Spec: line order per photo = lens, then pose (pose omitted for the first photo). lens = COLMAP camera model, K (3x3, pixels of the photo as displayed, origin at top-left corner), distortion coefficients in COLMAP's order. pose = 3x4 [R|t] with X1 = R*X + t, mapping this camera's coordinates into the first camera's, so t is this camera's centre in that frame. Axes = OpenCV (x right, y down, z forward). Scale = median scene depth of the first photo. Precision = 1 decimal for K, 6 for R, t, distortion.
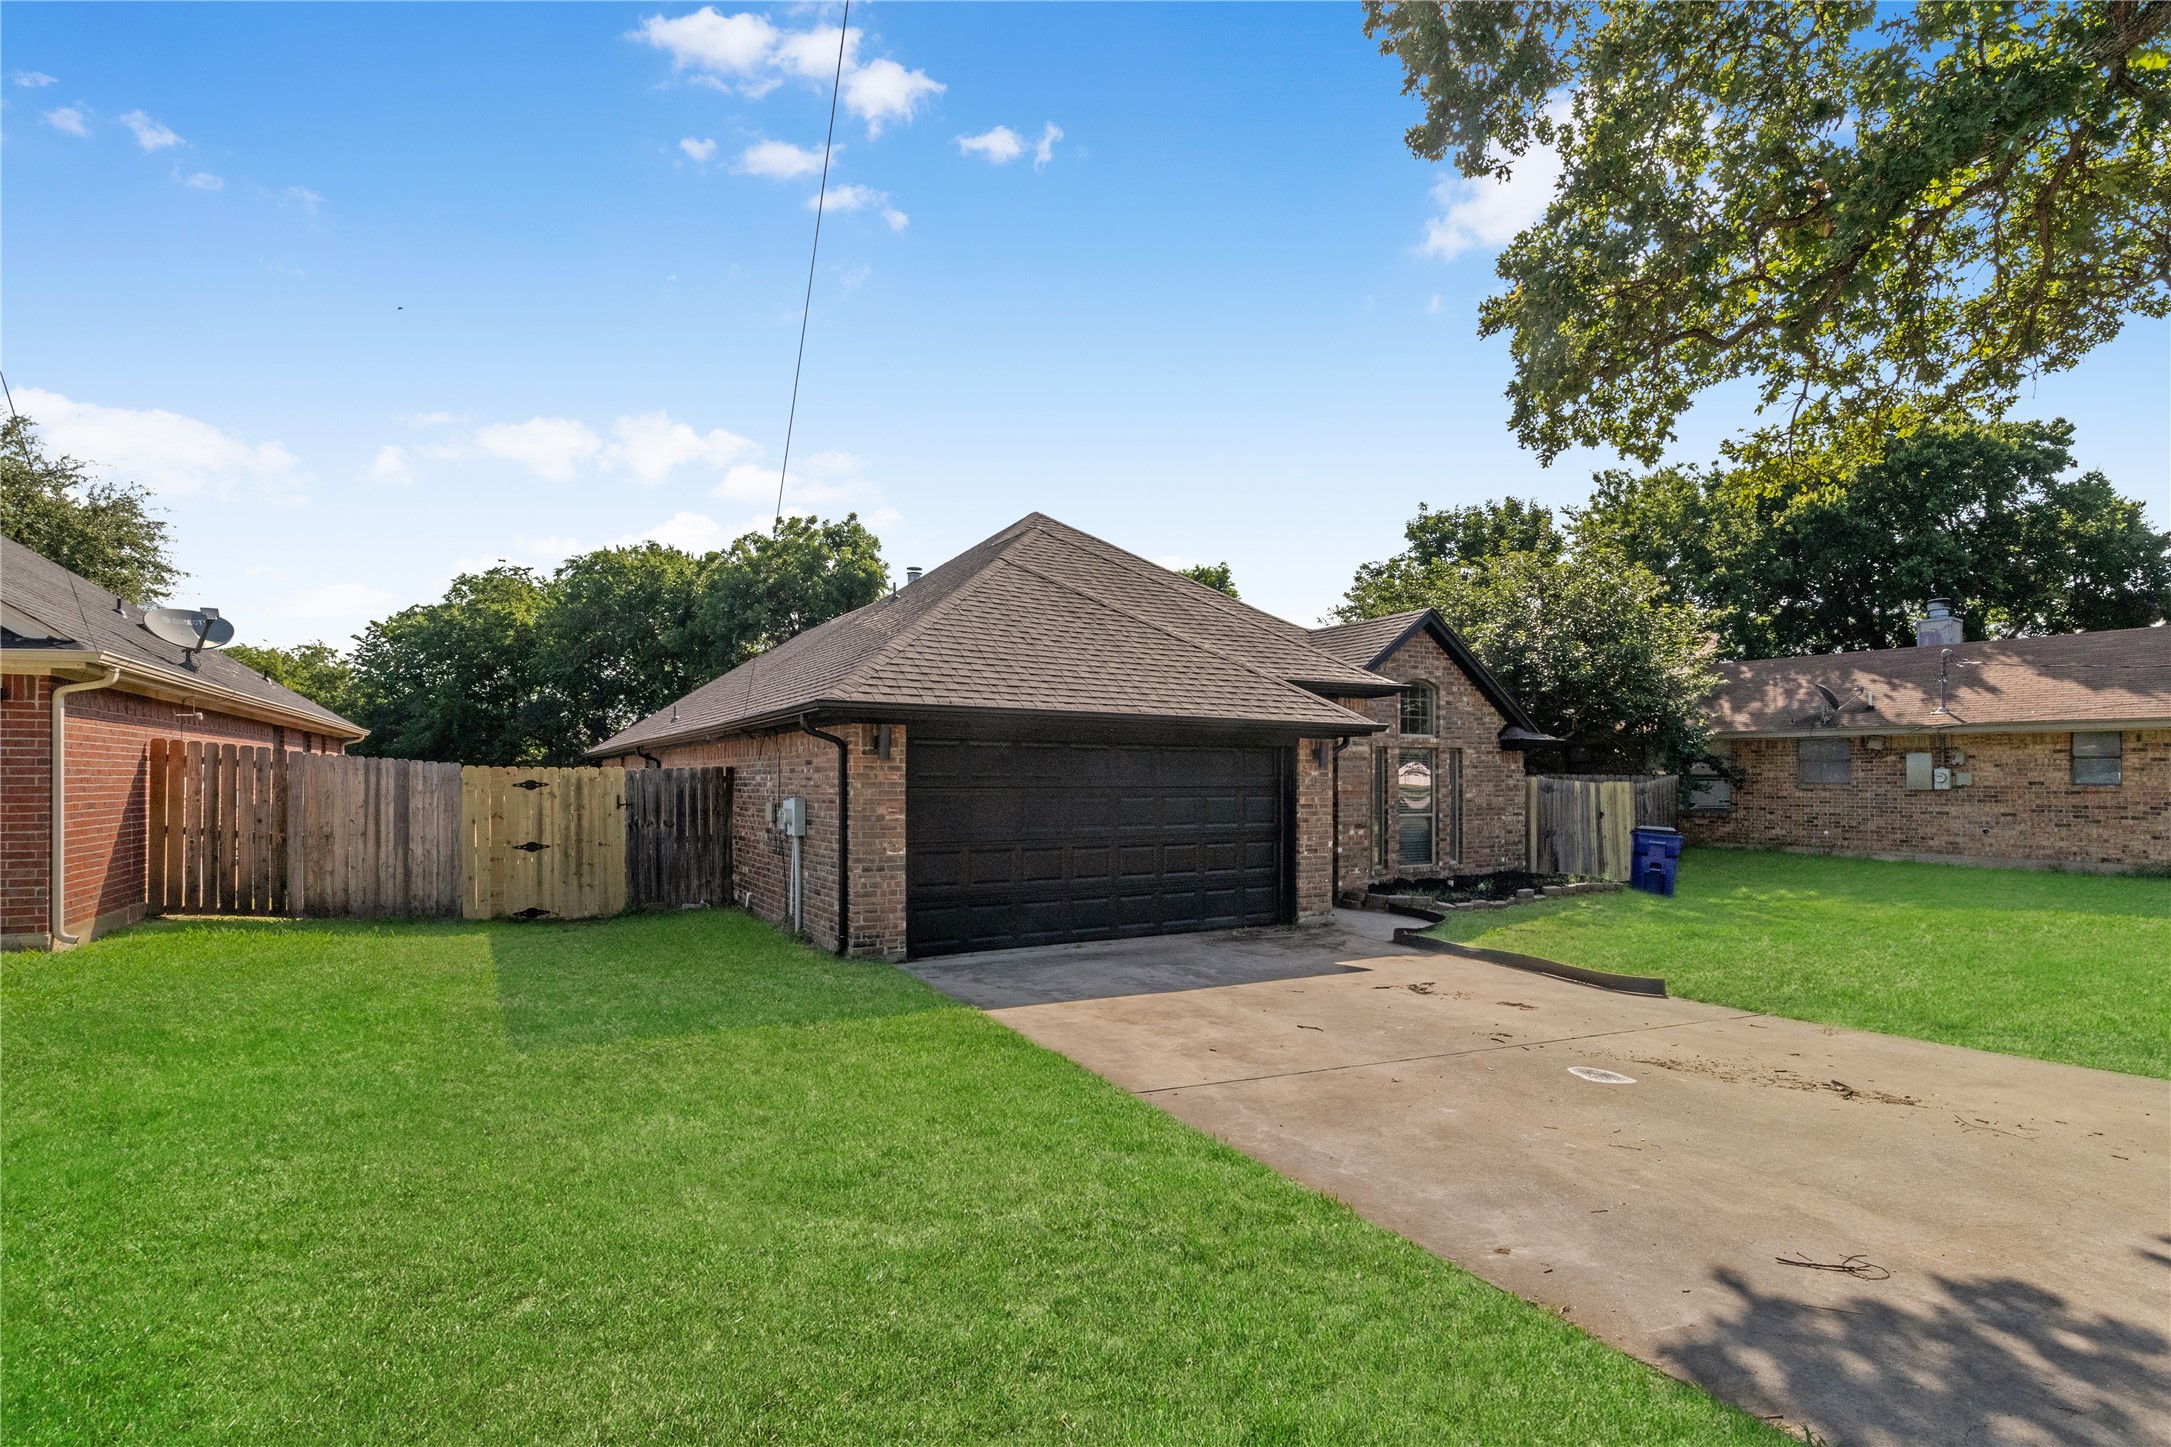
lens RADIAL K [[1046.6, 0, 1061.5], [0, 1046.6, 764.2], [0, 0, 1]] dist [0.001126, 0.004676]
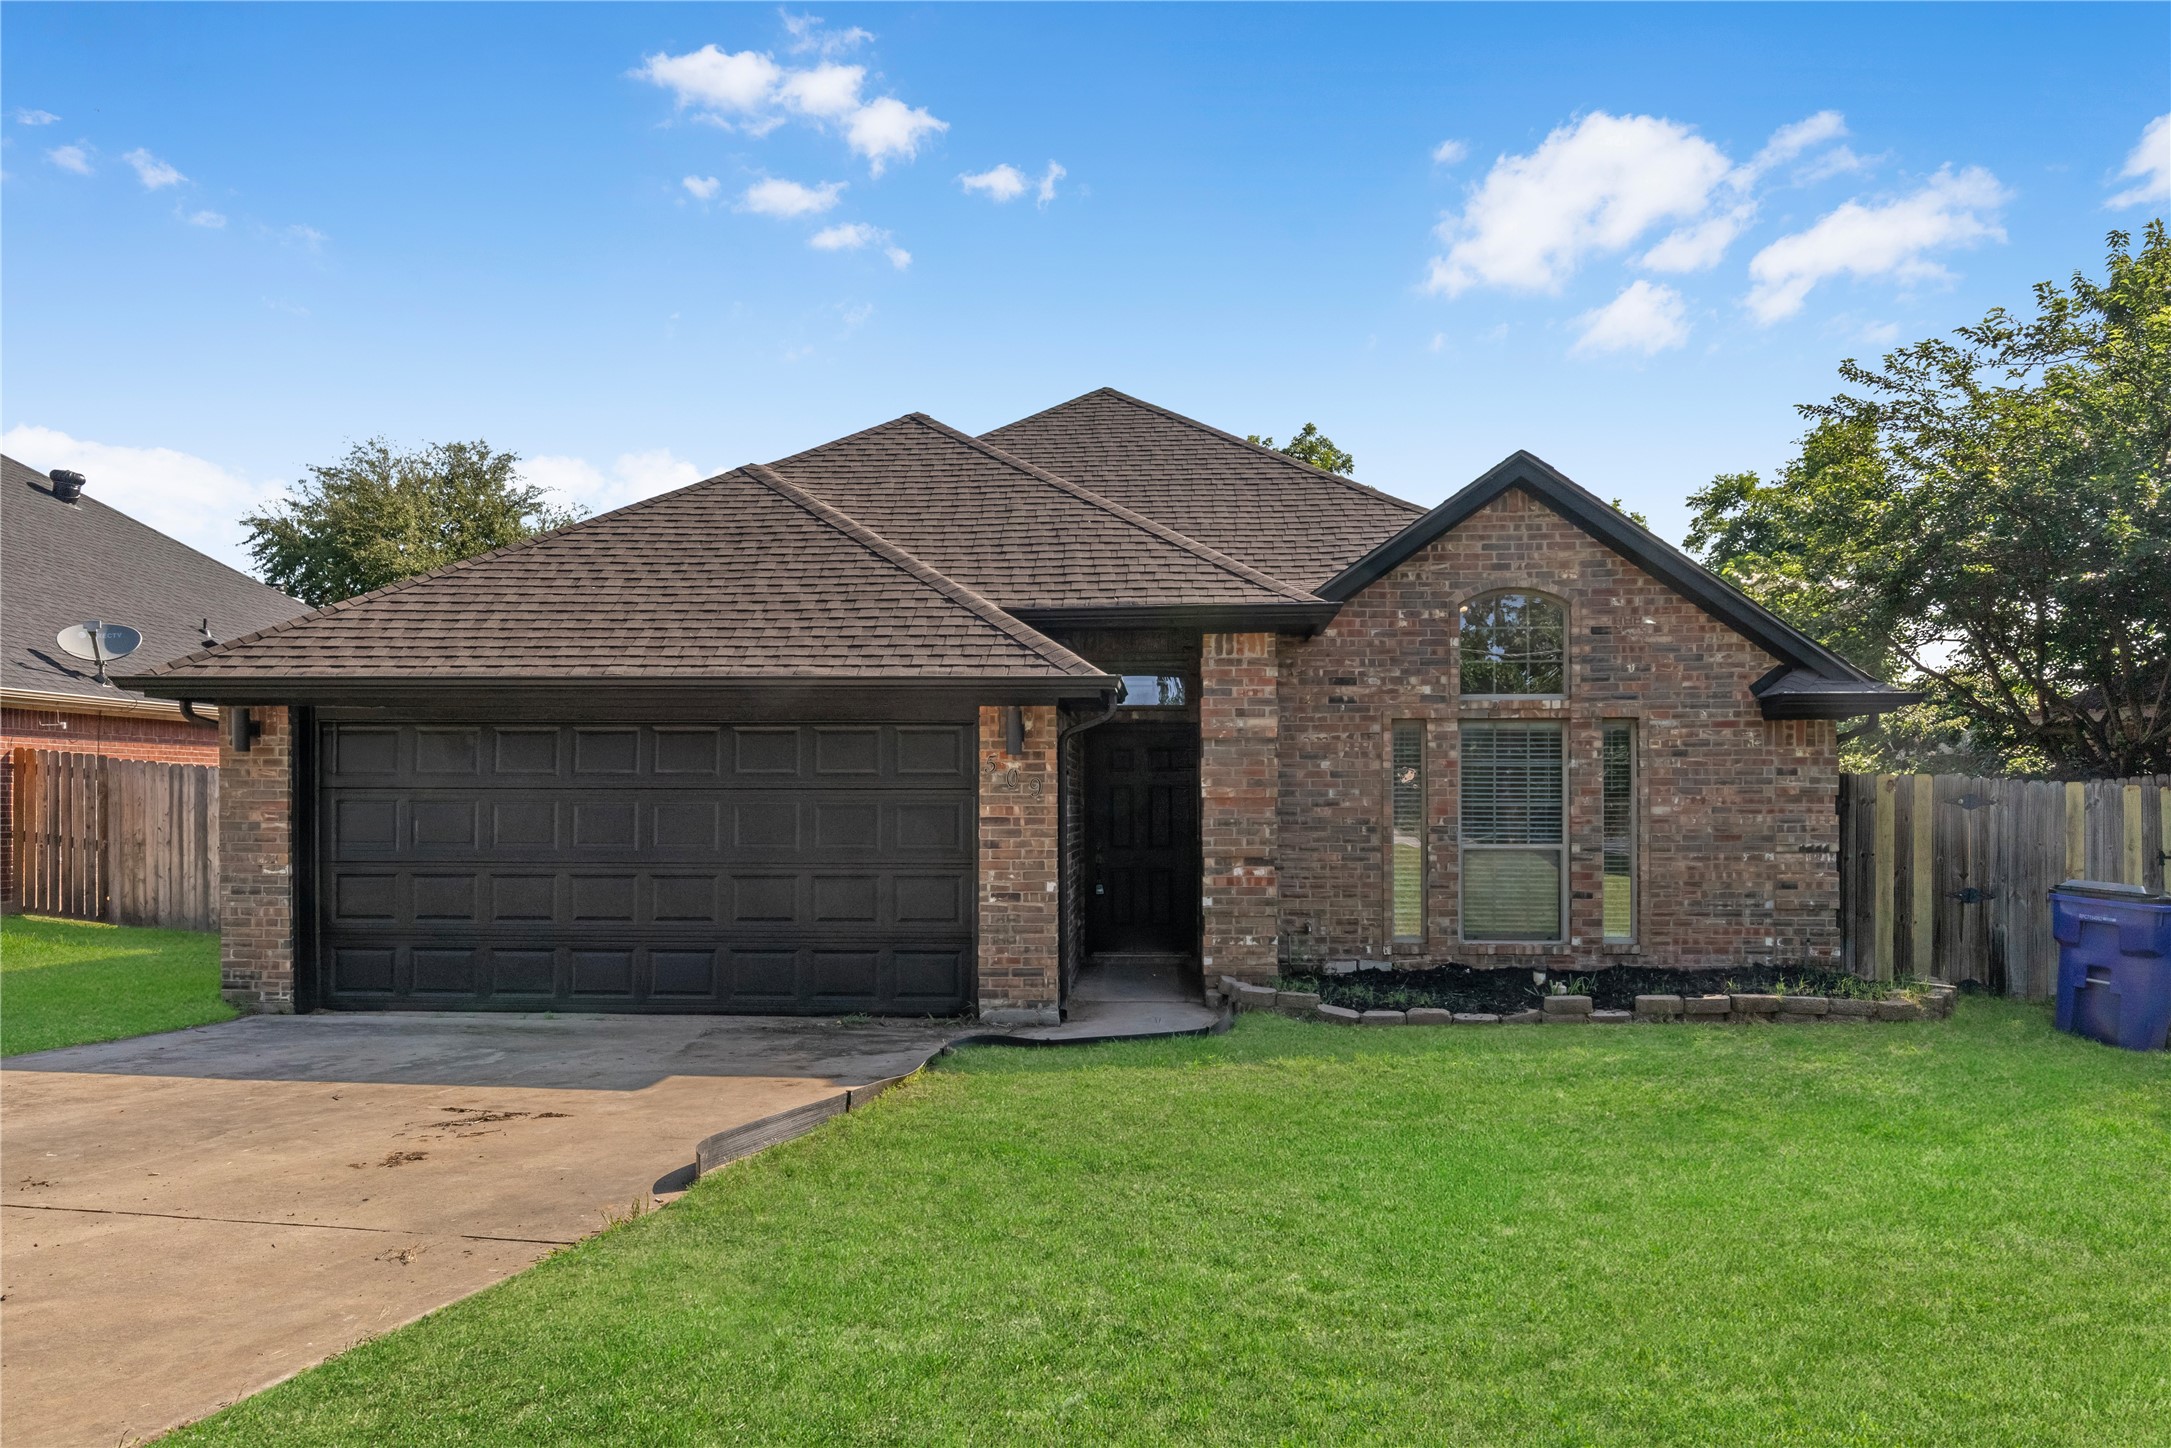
lens RADIAL K [[1420.0, 0, 1084.3], [0, 1420.0, 803.5], [0, 0, 1]] dist [-0.000411, 0.000525]
pose [[0.827478, -0.000769, -0.561497, 0.786597], [0.008477, 0.999902, 0.011123, 0.023655], [0.561433, -0.013964, 0.827404, 0.398272]]
